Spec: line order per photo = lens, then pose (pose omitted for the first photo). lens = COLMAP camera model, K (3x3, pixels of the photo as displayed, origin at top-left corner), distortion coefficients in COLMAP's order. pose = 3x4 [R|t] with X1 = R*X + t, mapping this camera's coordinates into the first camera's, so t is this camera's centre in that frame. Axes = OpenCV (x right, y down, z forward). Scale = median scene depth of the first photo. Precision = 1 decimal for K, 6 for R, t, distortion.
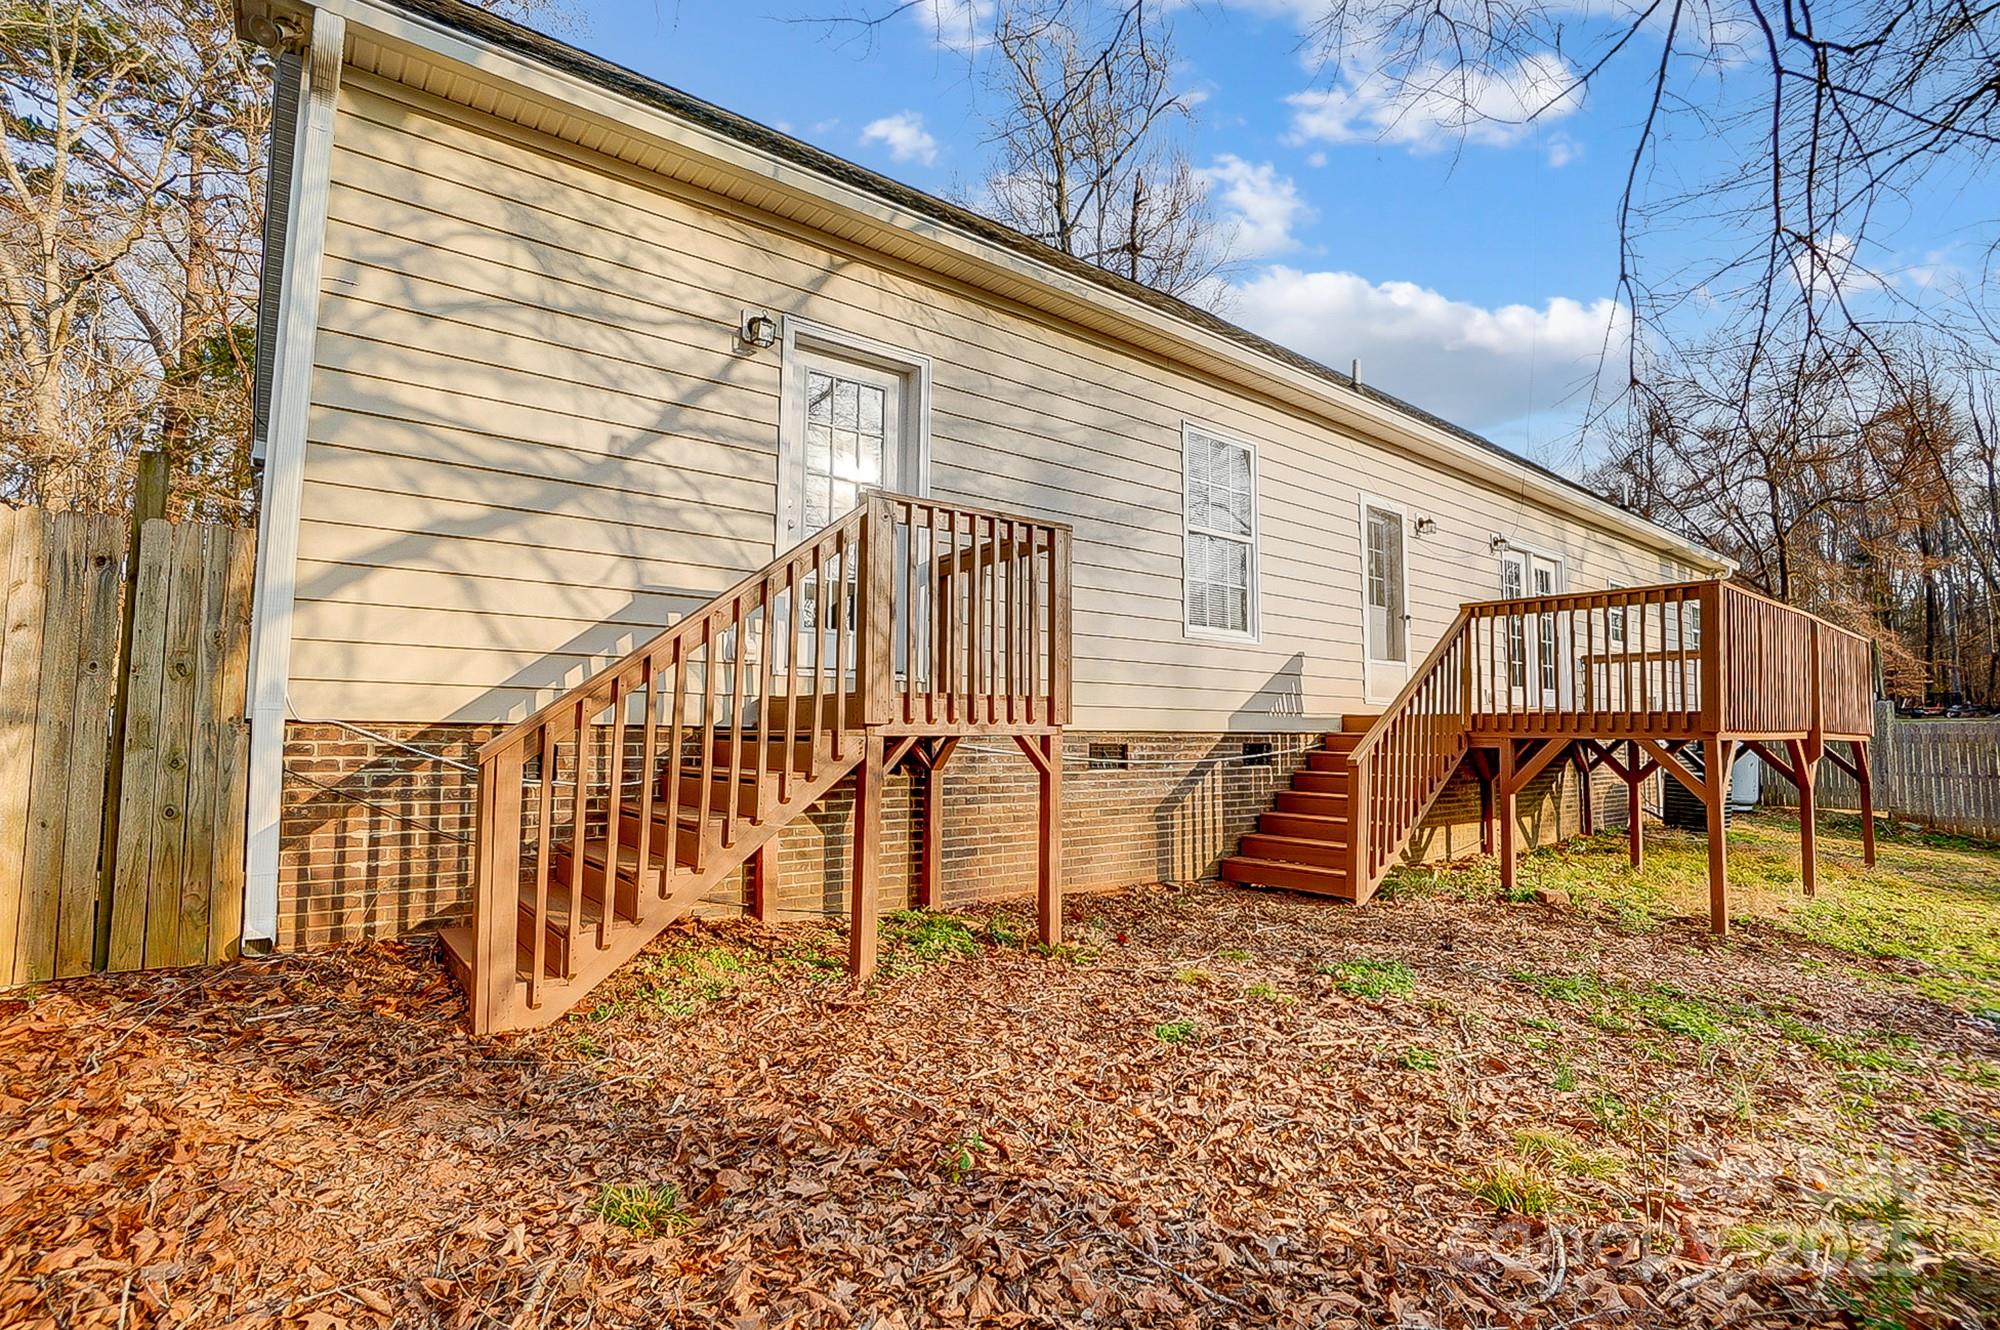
lens RADIAL K [[895.2, 0, 999.5], [0, 895.2, 648.3], [0, 0, 1]] dist [-0.063431, 0.023370]
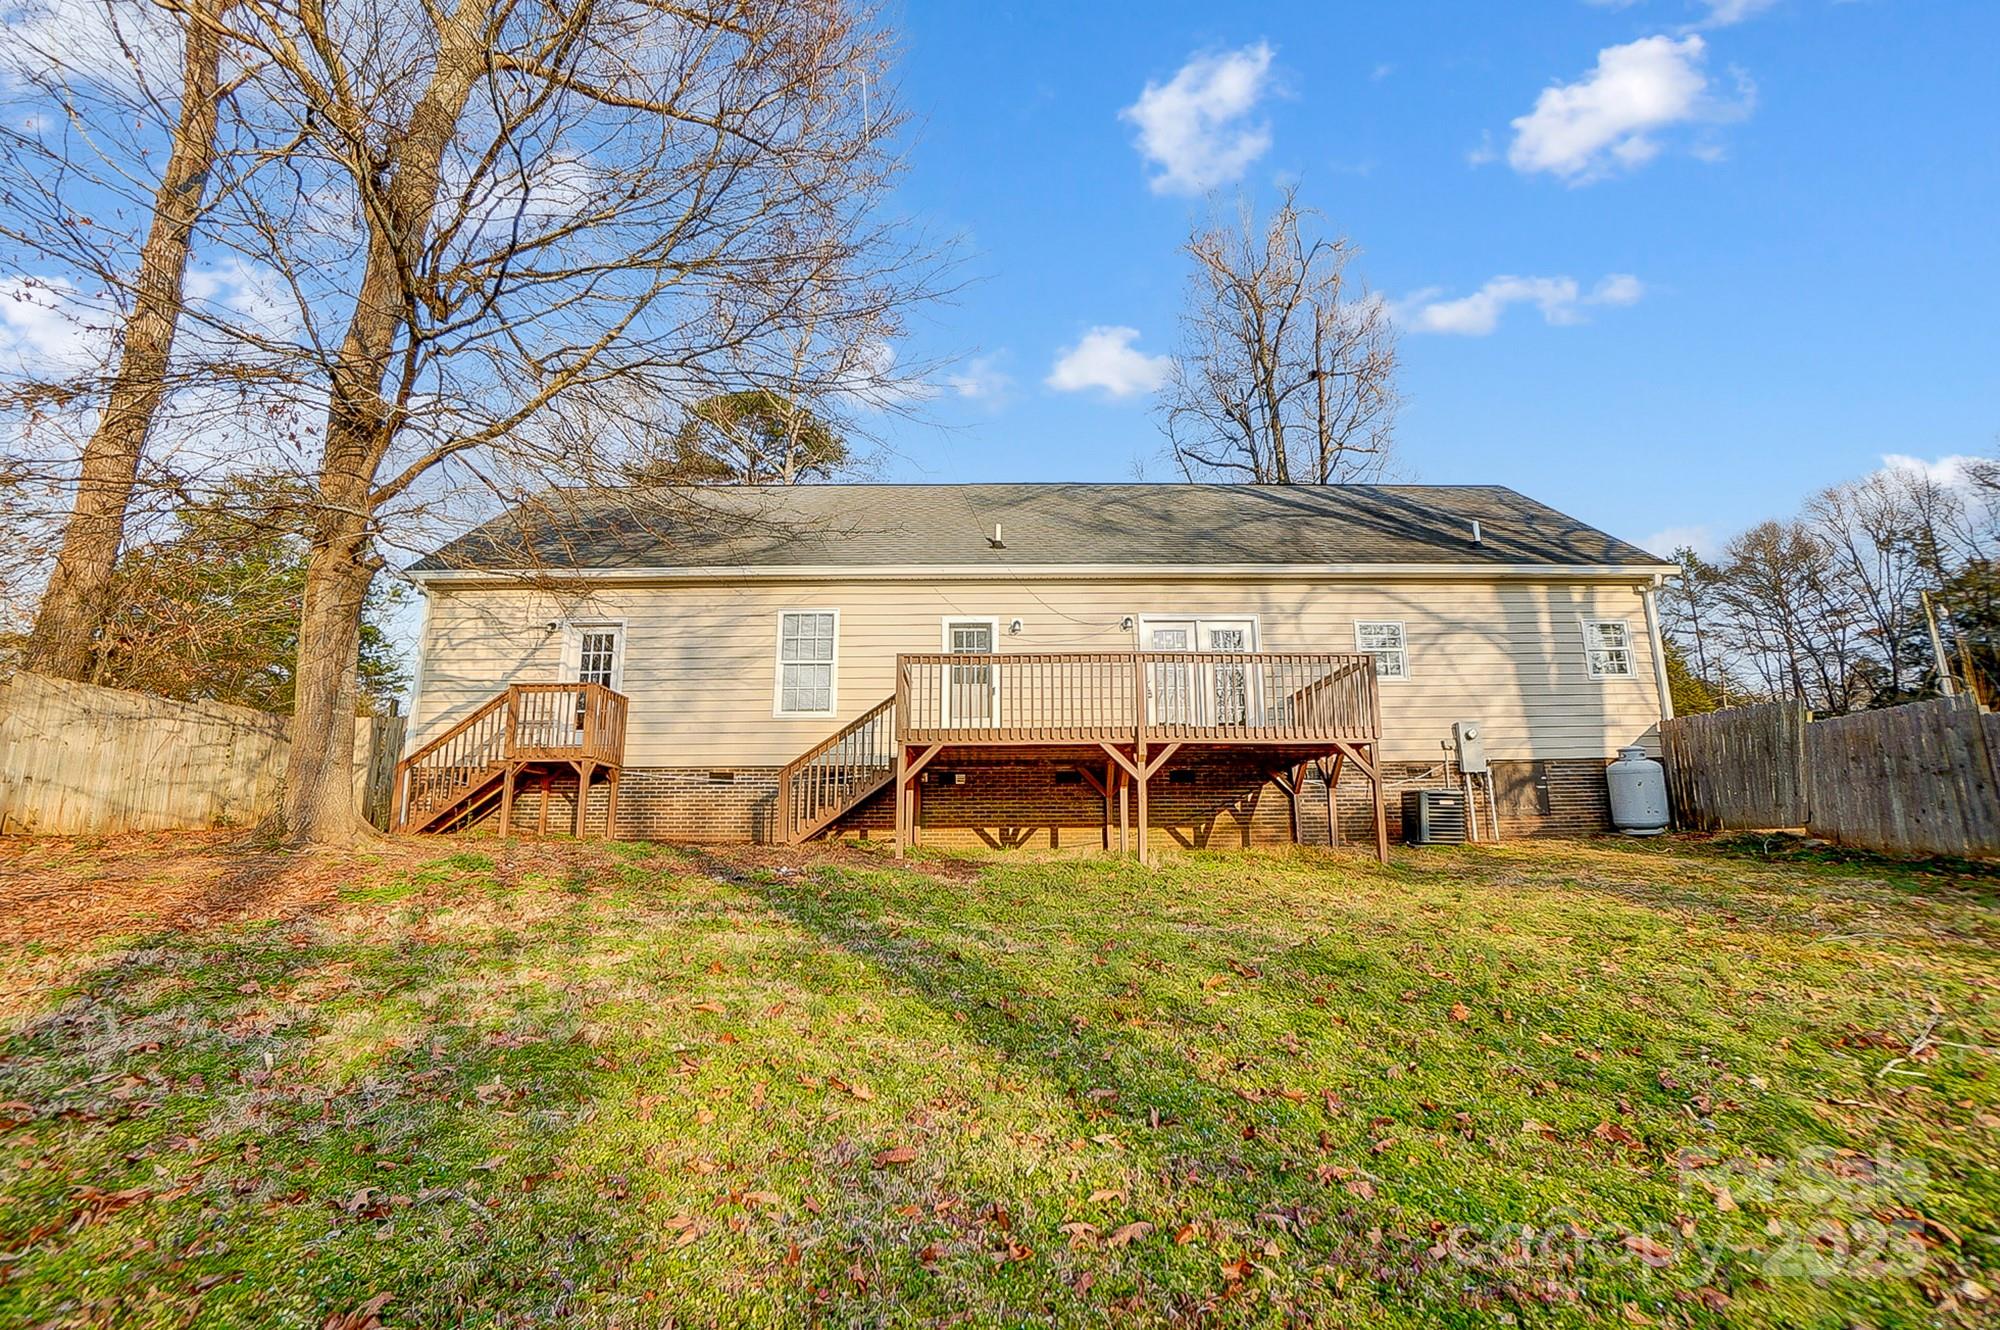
lens RADIAL K [[895.2, 0, 999.5], [0, 895.2, 648.3], [0, 0, 1]] dist [-0.063431, 0.023370]
pose [[0.820083, -0.182908, -0.542225, 1.830911], [0.078902, 0.974634, -0.209436, 0.310283], [0.566778, 0.128973, 0.813713, -0.354725]]
